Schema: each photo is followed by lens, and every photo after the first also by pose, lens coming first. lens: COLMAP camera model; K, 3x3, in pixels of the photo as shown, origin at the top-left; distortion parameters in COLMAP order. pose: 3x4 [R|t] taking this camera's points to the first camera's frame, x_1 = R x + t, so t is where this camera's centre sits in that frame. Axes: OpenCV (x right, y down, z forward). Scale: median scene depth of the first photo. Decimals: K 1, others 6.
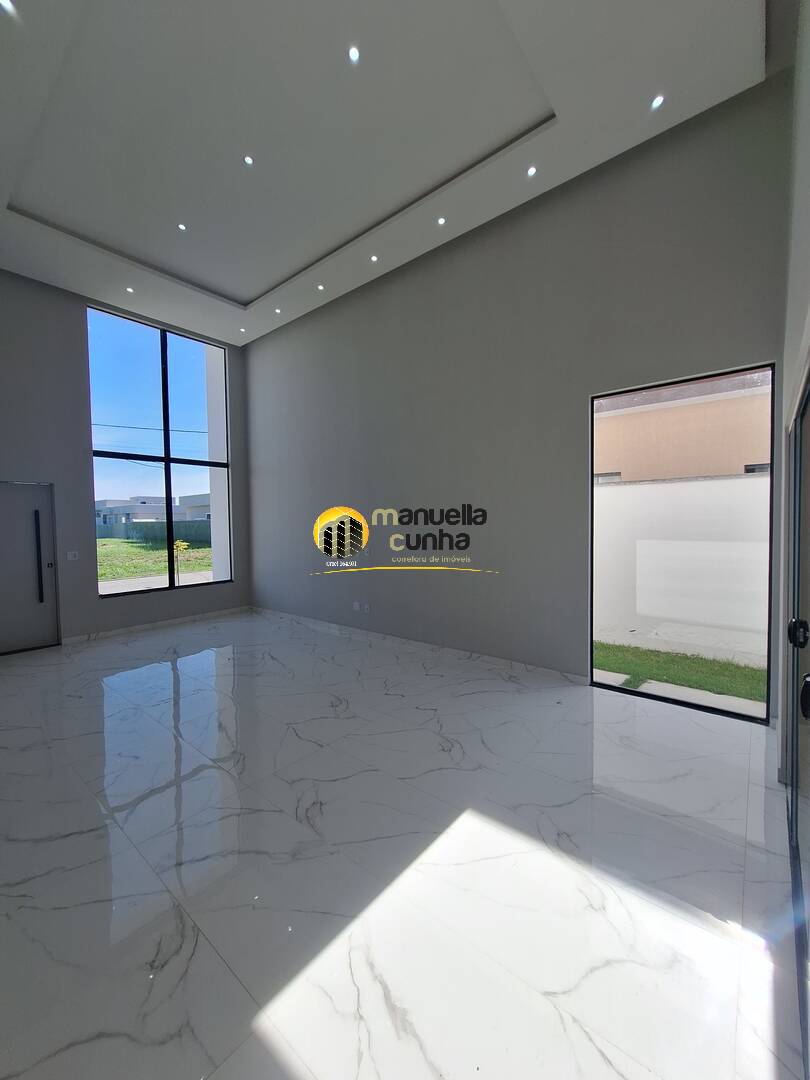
lens RADIAL K [[436.2, 0, 398.3], [0, 436.2, 538.7], [0, 0, 1]] dist [-0.007405, 0.003470]
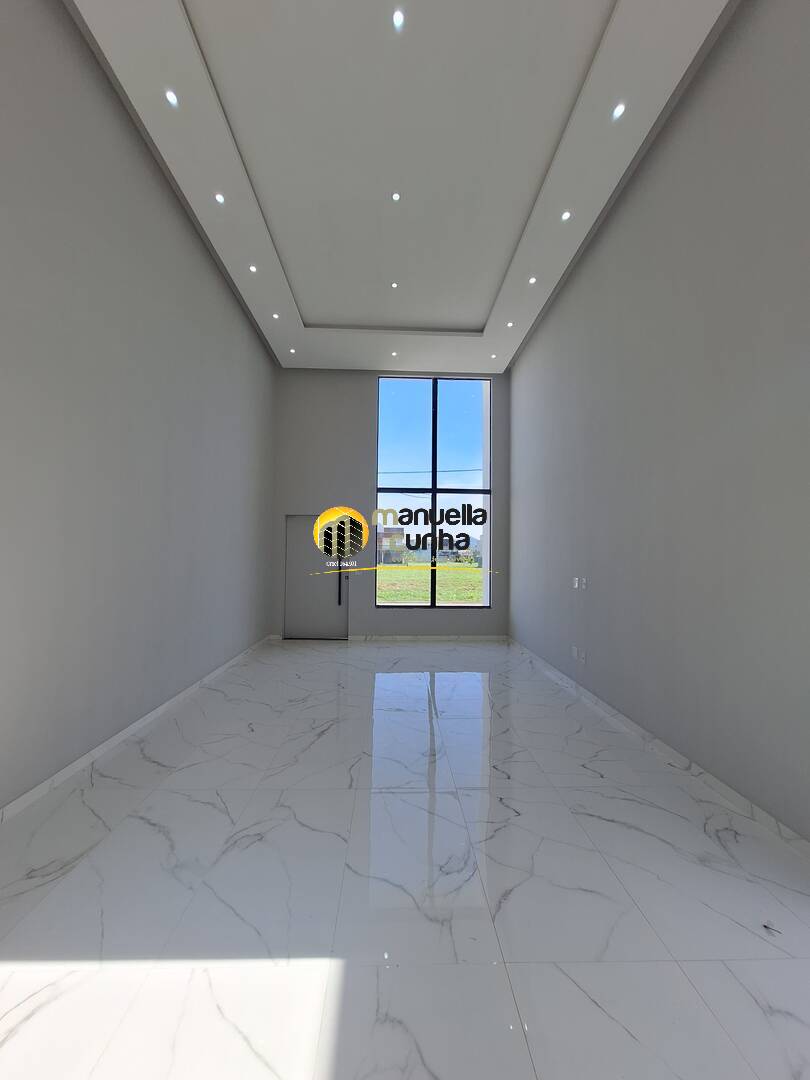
lens RADIAL K [[436.2, 0, 412.5], [0, 436.2, 540.4], [0, 0, 1]] dist [-0.007405, 0.003470]
pose [[0.657238, -0.009950, -0.753617, 0.302778], [-0.050325, 0.997102, -0.057055, 0.013400], [0.752001, 0.075424, 0.654833, 0.256541]]
